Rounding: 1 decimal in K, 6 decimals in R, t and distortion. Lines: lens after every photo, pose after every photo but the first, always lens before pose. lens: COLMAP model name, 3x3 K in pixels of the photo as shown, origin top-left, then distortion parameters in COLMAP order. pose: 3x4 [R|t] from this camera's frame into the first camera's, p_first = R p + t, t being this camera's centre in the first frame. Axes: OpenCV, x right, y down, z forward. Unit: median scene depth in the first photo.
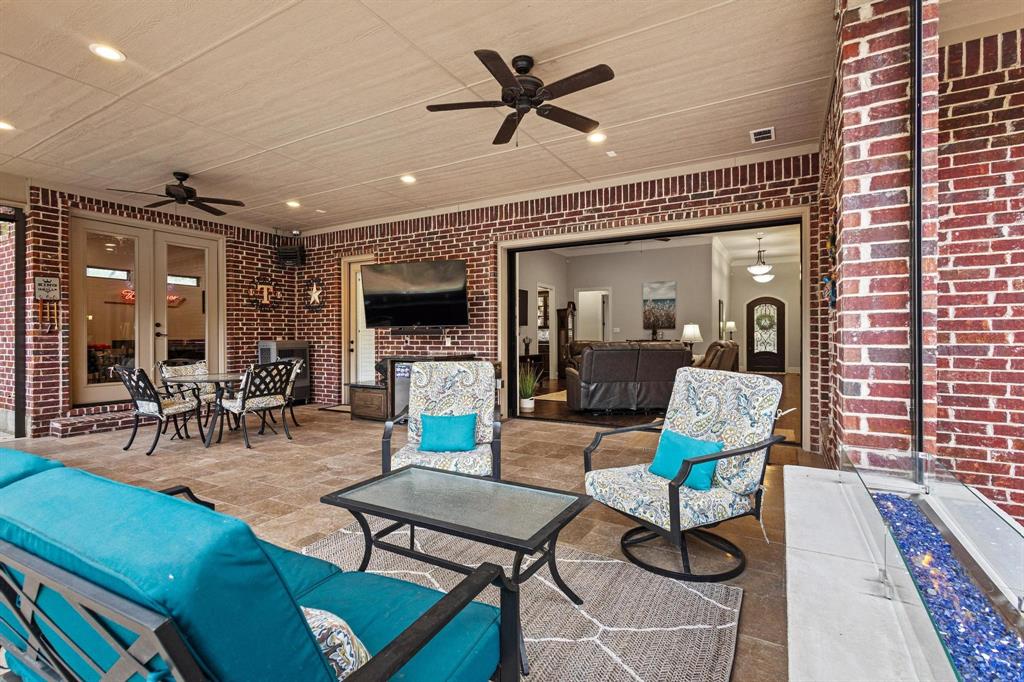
lens RADIAL K [[467.9, 0, 517.6], [0, 467.9, 338.3], [0, 0, 1]] dist [0.001258, -0.000014]
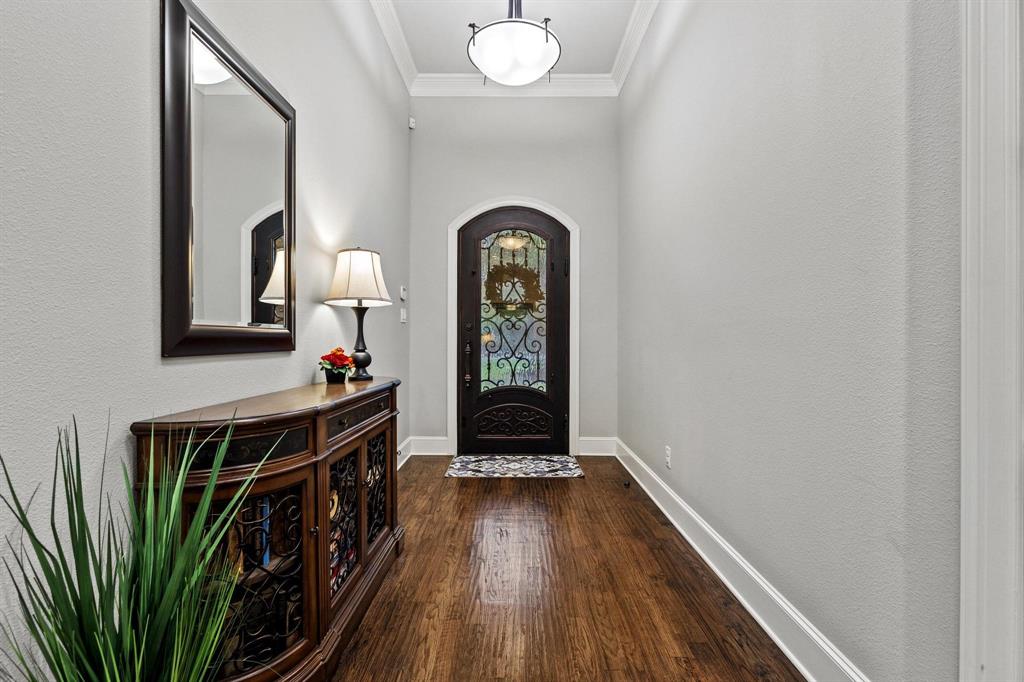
lens RADIAL K [[467.9, 0, 511.7], [0, 467.9, 341.4], [0, 0, 1]] dist [0.001258, -0.000014]
pose [[0.869272, 0.006337, 0.494294, 0.379149], [-0.002734, 0.999964, -0.008013, 0.000989], [-0.494327, 0.005614, 0.869258, 0.737727]]
